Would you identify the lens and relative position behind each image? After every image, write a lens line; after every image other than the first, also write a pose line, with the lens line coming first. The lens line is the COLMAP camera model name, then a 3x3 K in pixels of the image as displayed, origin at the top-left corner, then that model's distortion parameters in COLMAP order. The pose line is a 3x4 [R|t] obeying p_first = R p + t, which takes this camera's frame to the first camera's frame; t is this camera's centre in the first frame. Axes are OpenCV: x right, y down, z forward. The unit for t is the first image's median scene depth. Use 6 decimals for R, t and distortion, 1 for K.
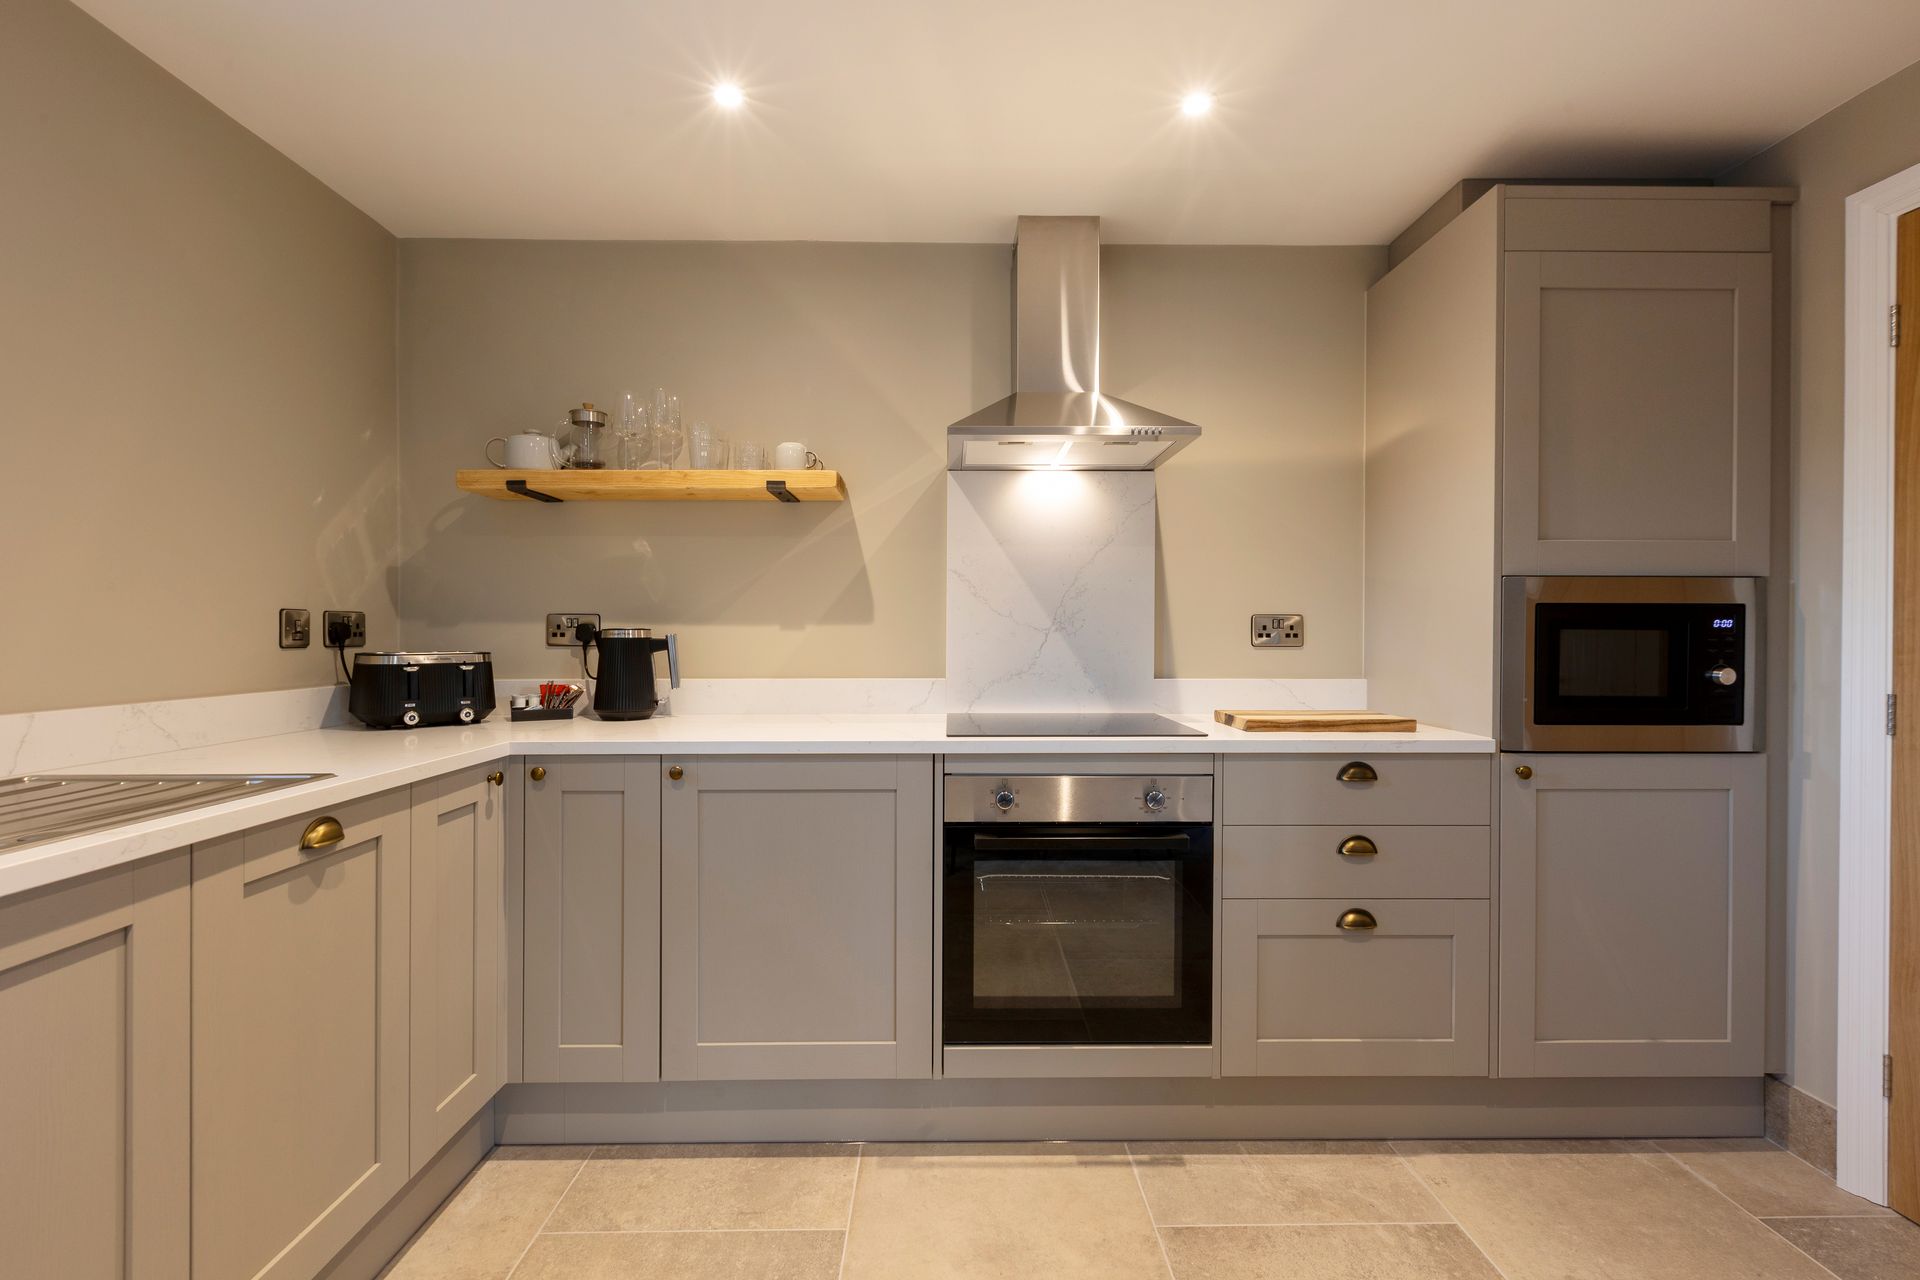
lens RADIAL K [[882.6, 0, 960.0], [0, 882.6, 640.0], [0, 0, 1]] dist [0.002100, -0.000080]
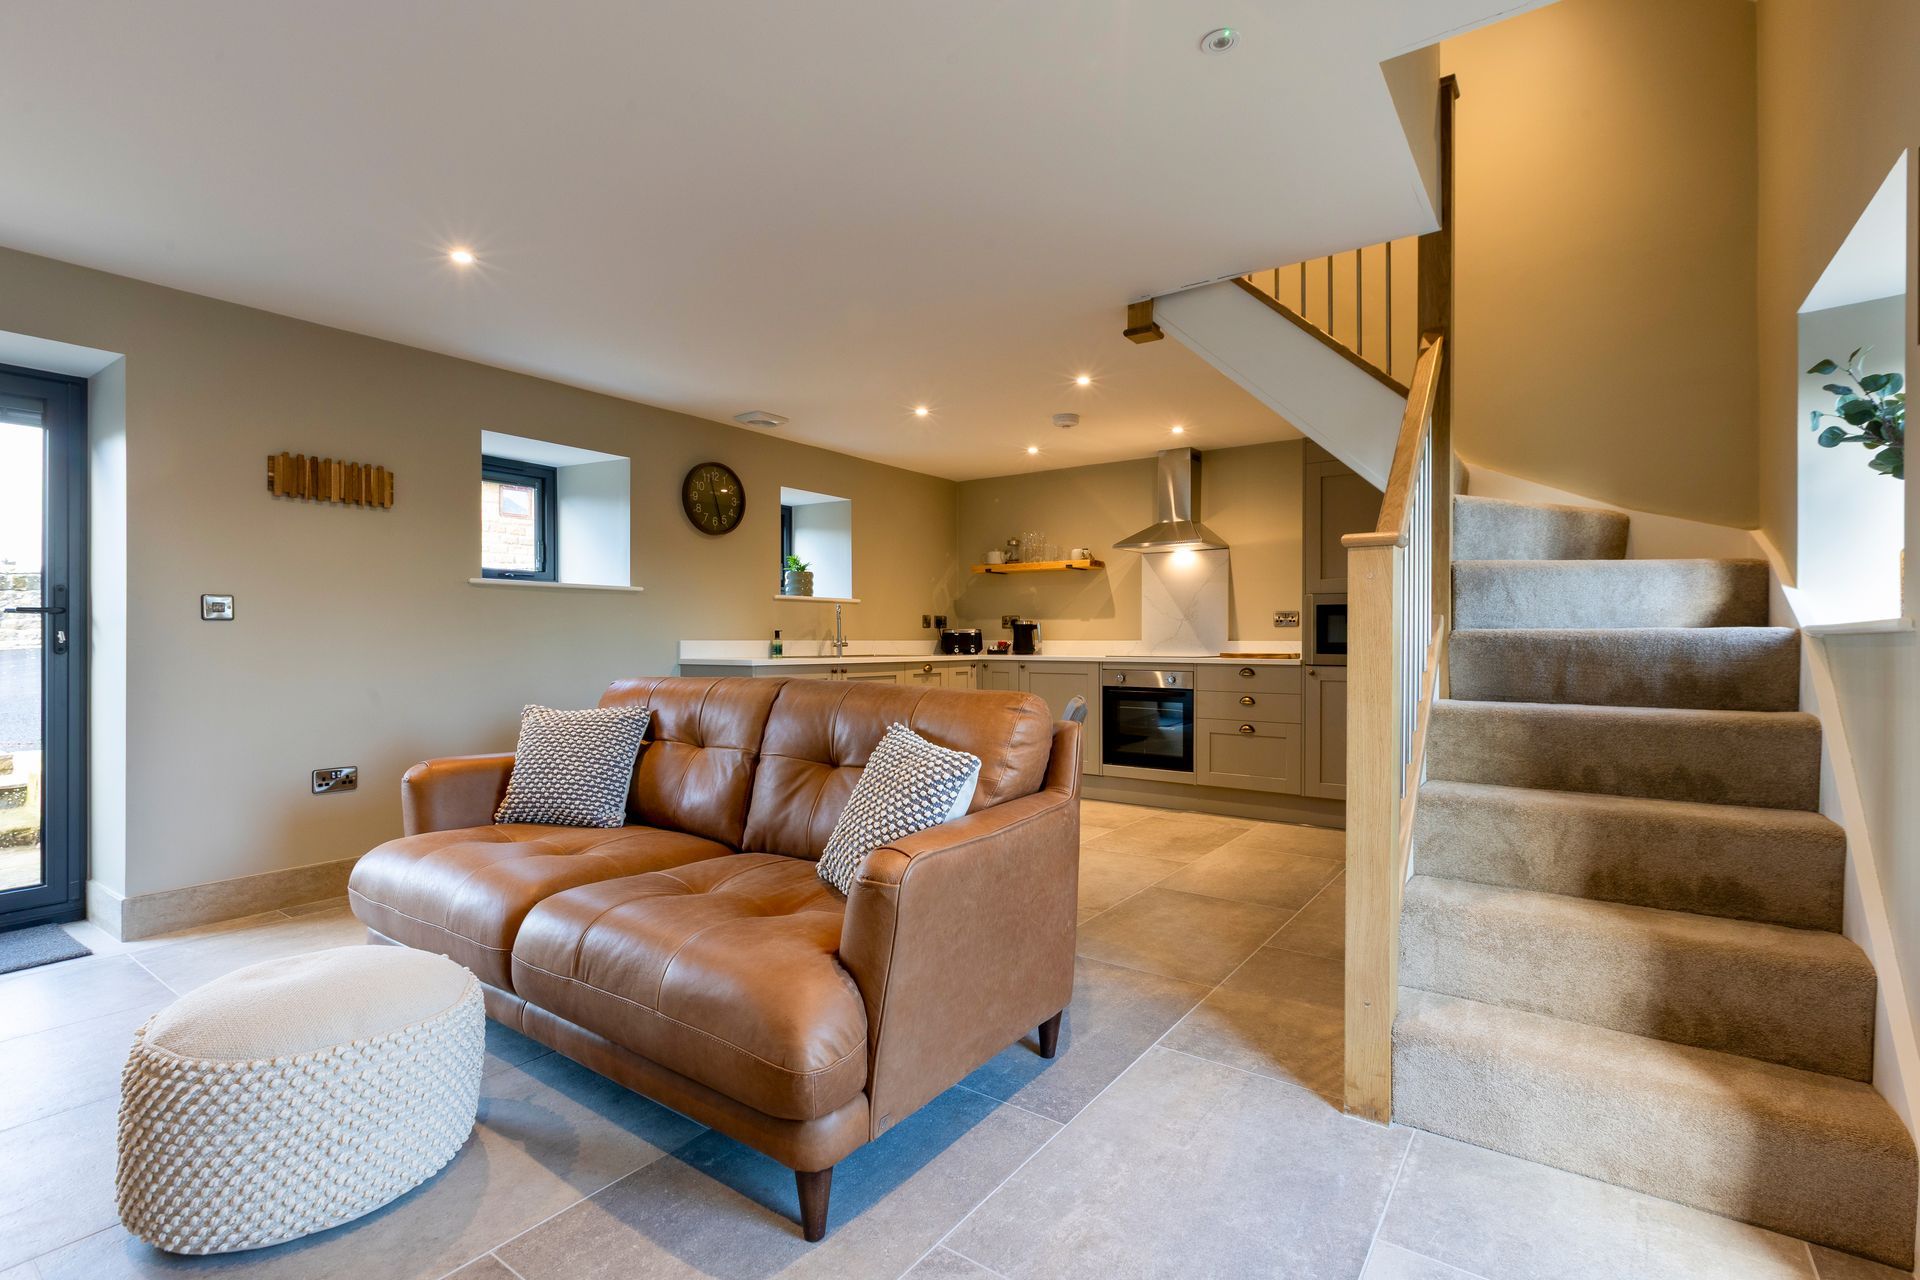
lens RADIAL K [[882.6, 0, 960.0], [0, 882.6, 640.0], [0, 0, 1]] dist [0.002100, -0.000080]
pose [[0.807513, 0.001428, -0.589848, 1.068032], [-0.006274, 0.999961, -0.006169, 0.063965], [0.589816, 0.008682, 0.807491, -1.308980]]
